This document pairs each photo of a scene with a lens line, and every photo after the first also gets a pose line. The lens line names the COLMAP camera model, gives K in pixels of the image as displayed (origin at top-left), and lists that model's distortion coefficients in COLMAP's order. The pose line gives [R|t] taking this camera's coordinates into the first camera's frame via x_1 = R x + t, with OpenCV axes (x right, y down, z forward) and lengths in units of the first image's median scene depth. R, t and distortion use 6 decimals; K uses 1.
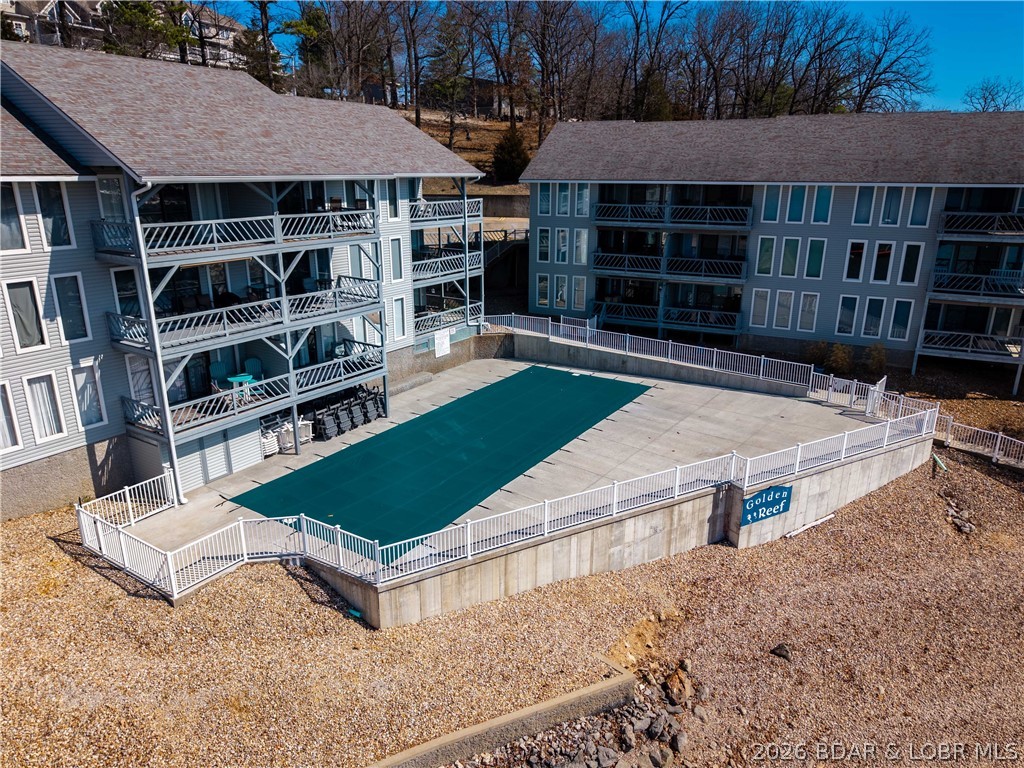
lens RADIAL K [[687.4, 0, 512.0], [0, 687.4, 384.0], [0, 0, 1]] dist [0.005051, -0.000437]
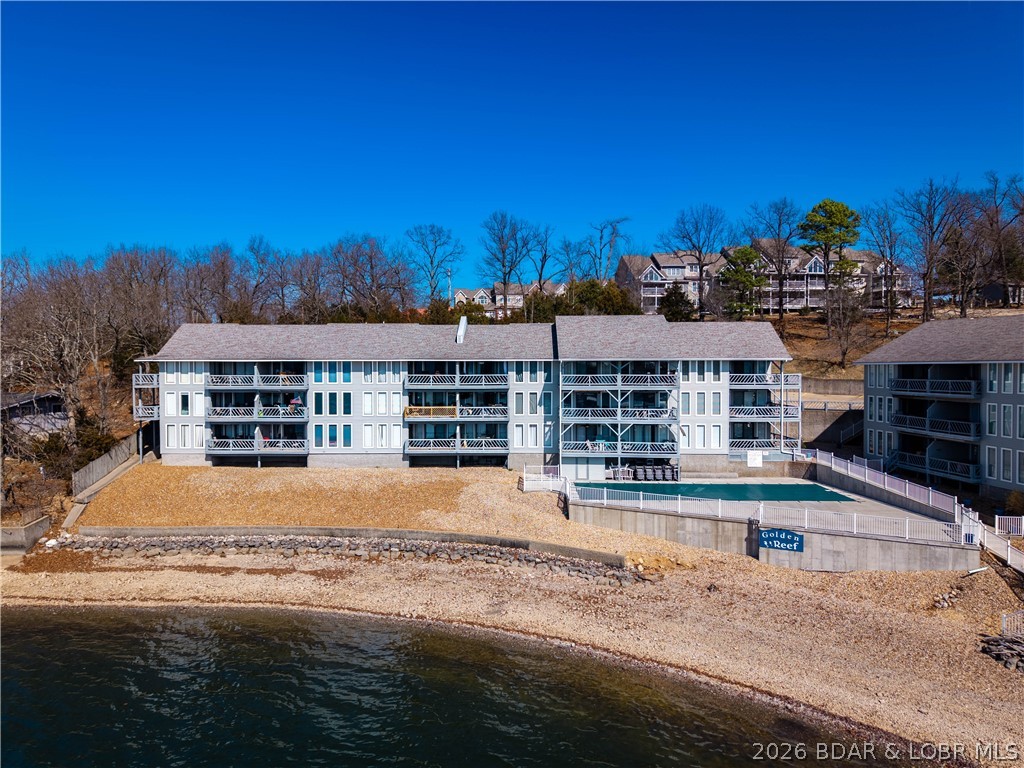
lens RADIAL K [[677.3, 0, 512.0], [0, 677.3, 384.0], [0, 0, 1]] dist [0.059984, -0.084736]
pose [[0.524890, 0.015207, -0.851034, 1.275124], [-0.251123, 0.958102, -0.137764, 0.180610], [0.813282, 0.286025, 0.506717, -0.434701]]
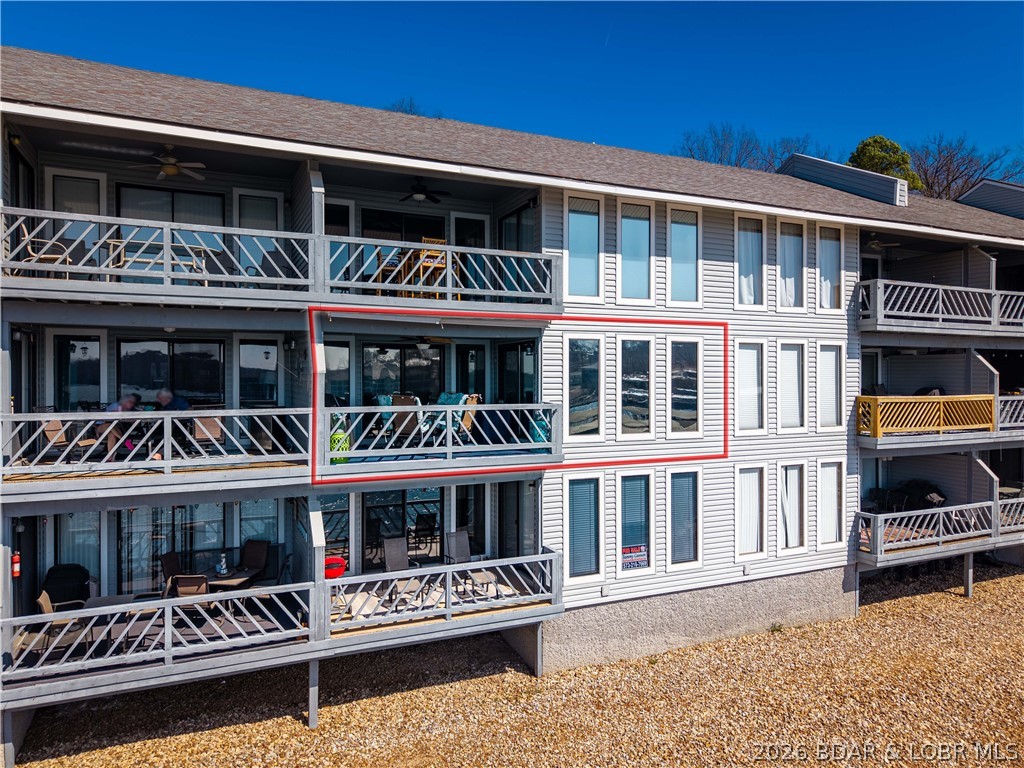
lens RADIAL K [[687.4, 0, 512.0], [0, 687.4, 384.0], [0, 0, 1]] dist [0.005051, -0.000437]
pose [[0.840726, -0.004260, -0.541444, -0.653662], [-0.156282, 0.955502, -0.250183, 0.227459], [0.518417, 0.294954, 0.802650, -0.250729]]
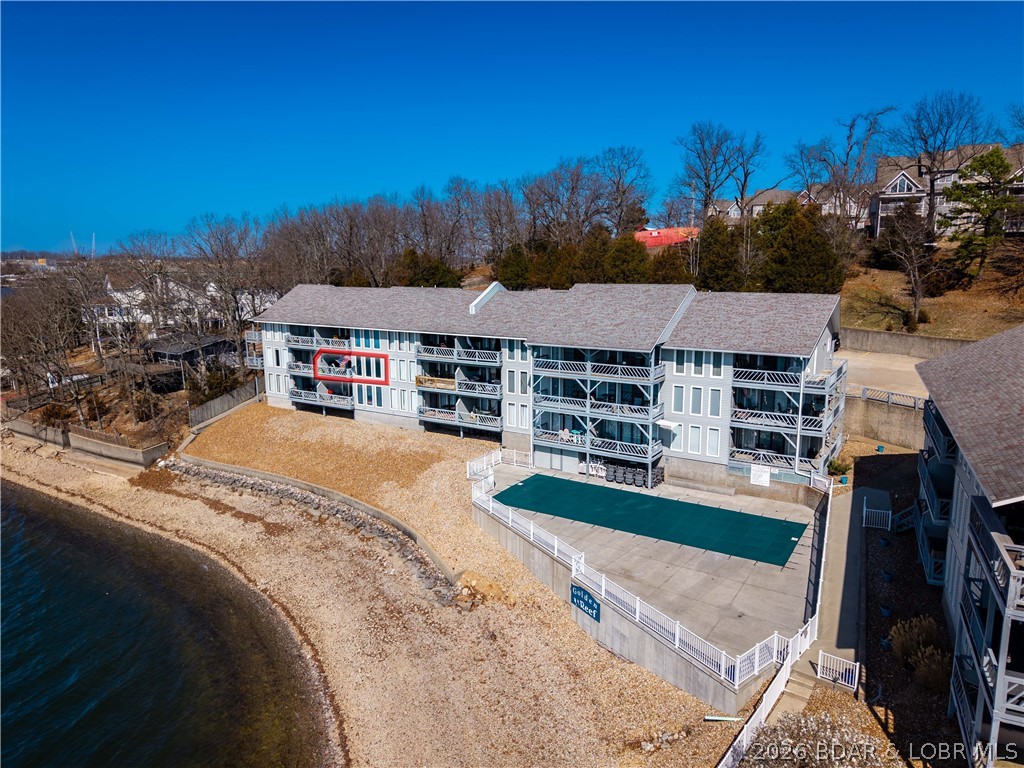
lens RADIAL K [[677.3, 0, 512.0], [0, 677.3, 384.0], [0, 0, 1]] dist [0.059984, -0.084736]
pose [[0.012907, 0.173060, -0.984827, 1.494273], [-0.293333, 0.942231, 0.161731, -0.387715], [0.955923, 0.286795, 0.062926, 0.561000]]
